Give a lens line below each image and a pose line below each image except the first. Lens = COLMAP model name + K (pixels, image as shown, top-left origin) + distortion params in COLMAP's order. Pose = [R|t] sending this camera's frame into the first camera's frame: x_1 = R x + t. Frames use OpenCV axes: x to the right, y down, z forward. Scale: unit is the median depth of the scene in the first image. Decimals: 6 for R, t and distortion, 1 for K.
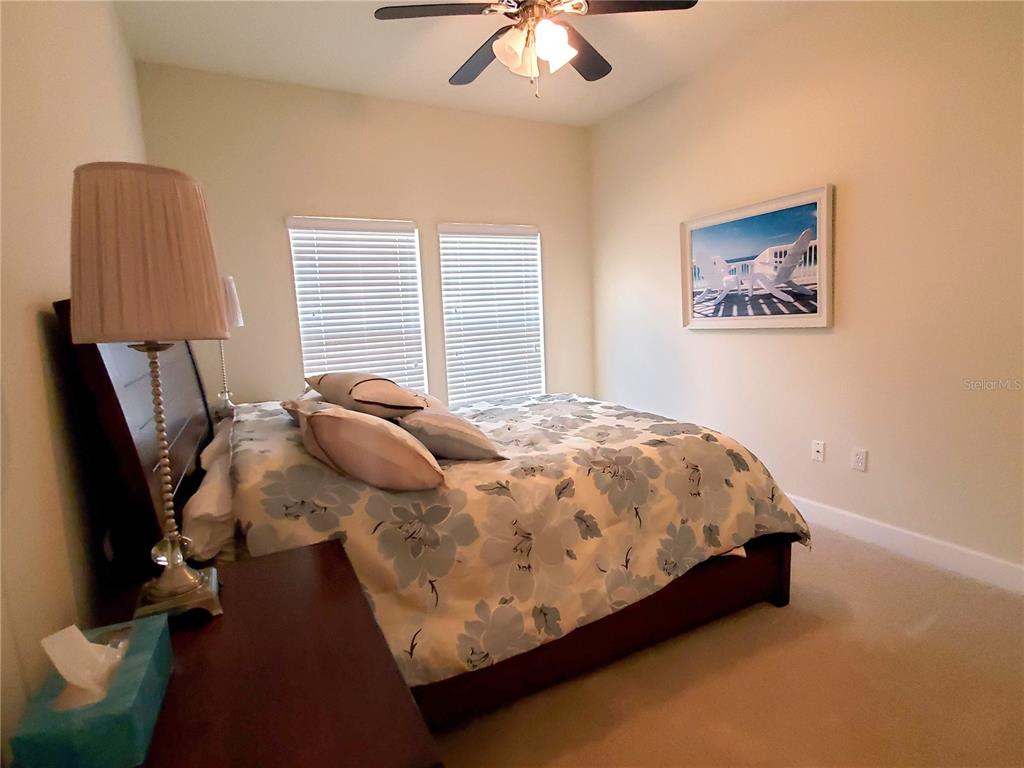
lens RADIAL K [[527.2, 0, 517.1], [0, 527.2, 379.2], [0, 0, 1]] dist [-0.006041, -0.000657]
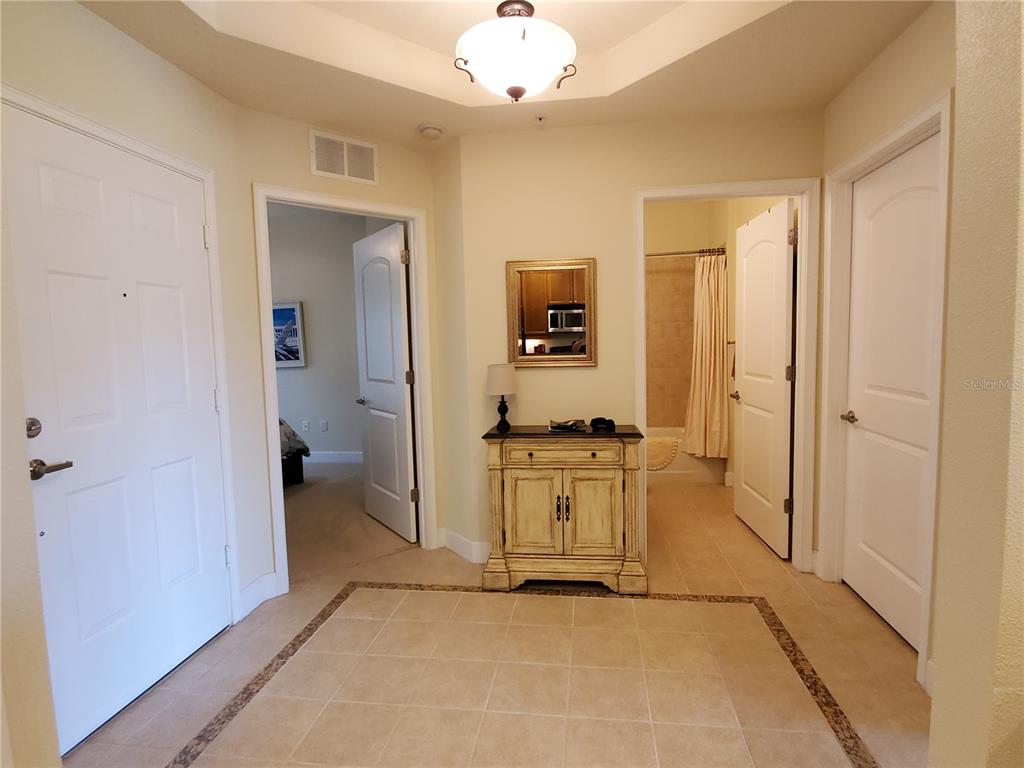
lens RADIAL K [[527.2, 0, 512.5], [0, 527.2, 383.2], [0, 0, 1]] dist [-0.006041, -0.000657]
pose [[0.589145, -0.037615, 0.807152, -0.632799], [0.106668, 0.993794, -0.031545, 0.124692], [-0.800956, 0.104682, 0.589501, -0.917203]]
